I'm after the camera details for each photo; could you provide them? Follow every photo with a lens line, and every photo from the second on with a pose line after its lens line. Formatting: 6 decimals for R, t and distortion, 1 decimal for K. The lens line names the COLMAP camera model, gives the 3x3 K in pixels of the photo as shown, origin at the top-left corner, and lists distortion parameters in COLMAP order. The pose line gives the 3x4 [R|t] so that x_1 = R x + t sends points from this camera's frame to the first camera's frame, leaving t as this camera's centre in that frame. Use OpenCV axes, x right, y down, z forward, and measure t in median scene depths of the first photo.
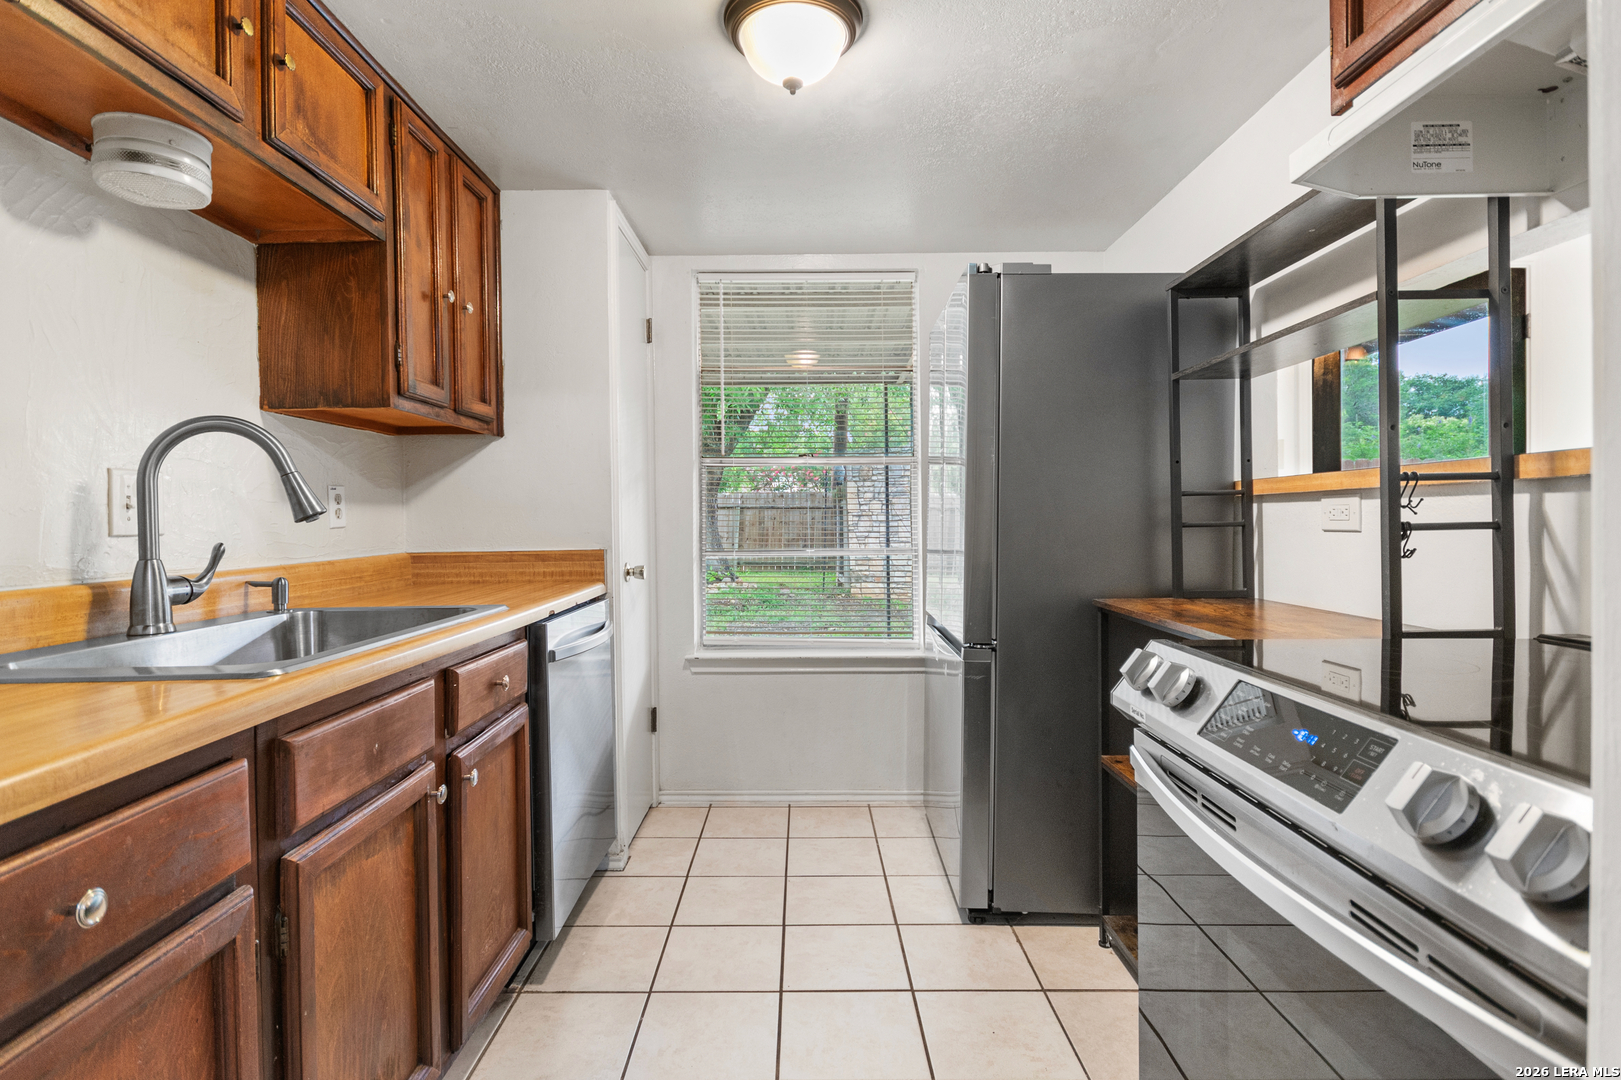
lens RADIAL K [[799.8, 0, 810.5], [0, 799.8, 540.0], [0, 0, 1]] dist [0.000499, -0.012841]
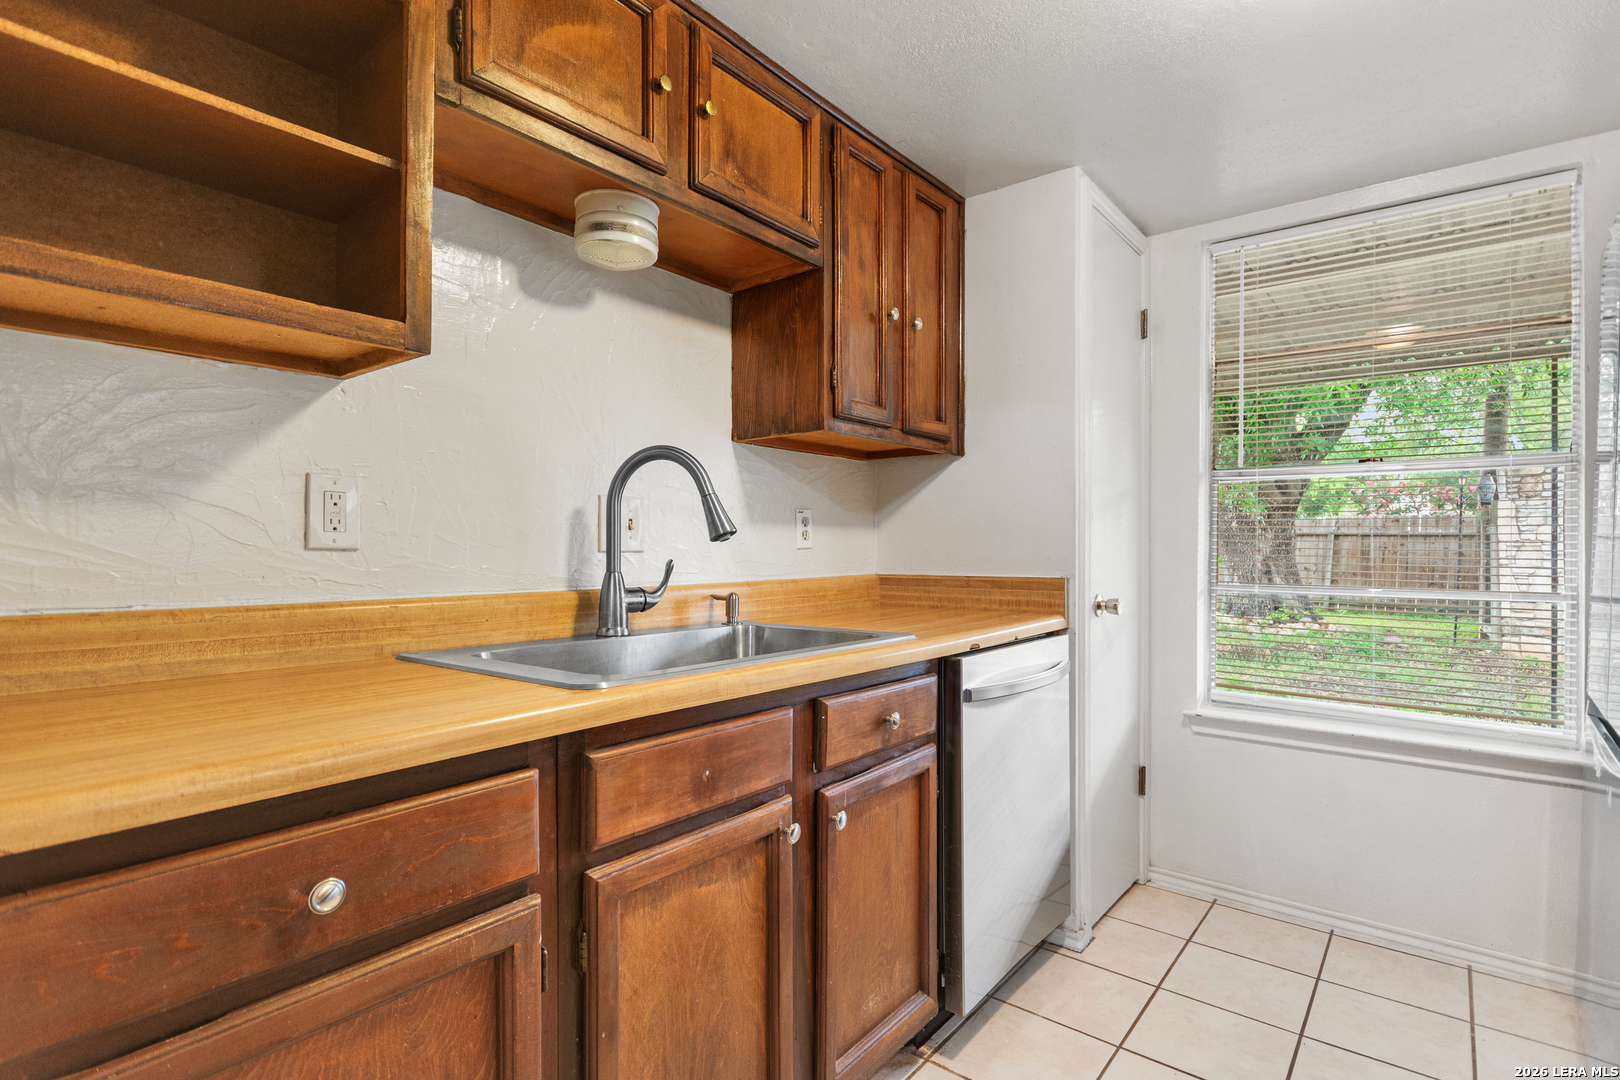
lens RADIAL K [[798.8, 0, 811.7], [0, 798.8, 551.4], [0, 0, 1]] dist [-0.003054, -0.002147]
pose [[0.782233, 0.015990, -0.622780, 0.096757], [-0.027727, 0.999574, -0.009163, -0.002305], [0.622368, 0.024436, 0.782343, 0.203355]]
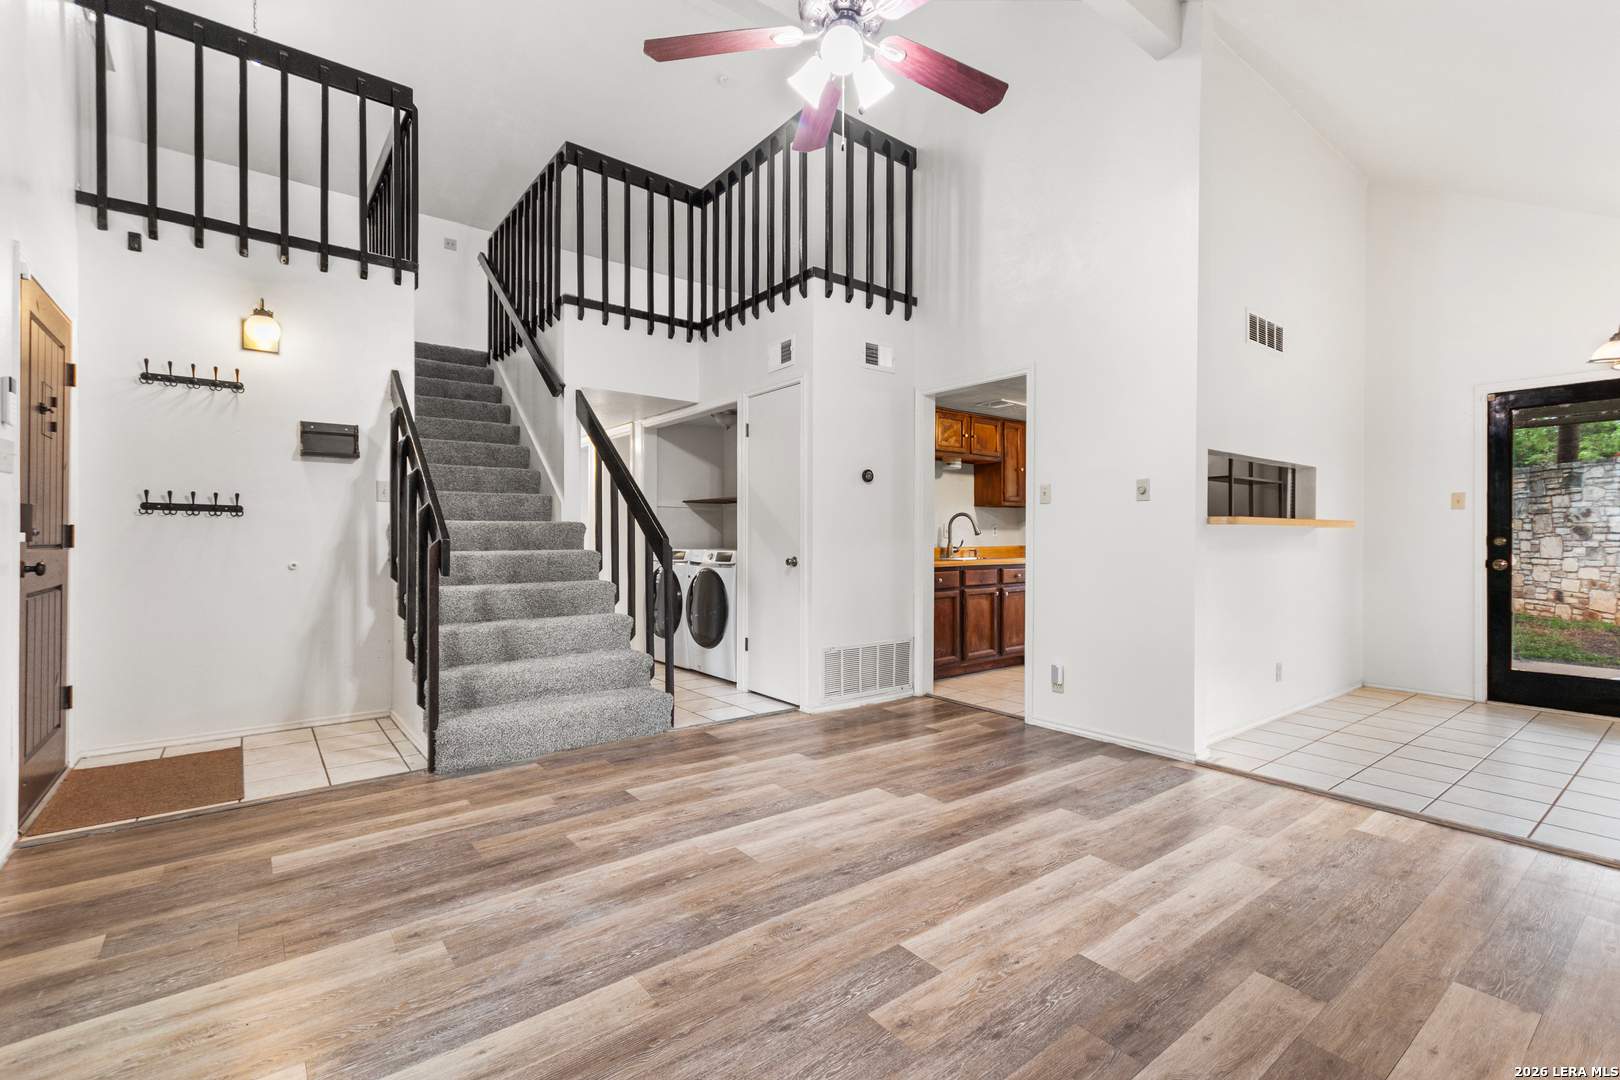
lens RADIAL K [[727.3, 0, 808.8], [0, 727.3, 528.9], [0, 0, 1]] dist [0.010931, 0.000409]
pose [[0.617769, 0.001954, -0.786357, 1.651825], [-0.023984, 0.999579, -0.016358, 0.024998], [0.785994, 0.028965, 0.617555, -1.880380]]
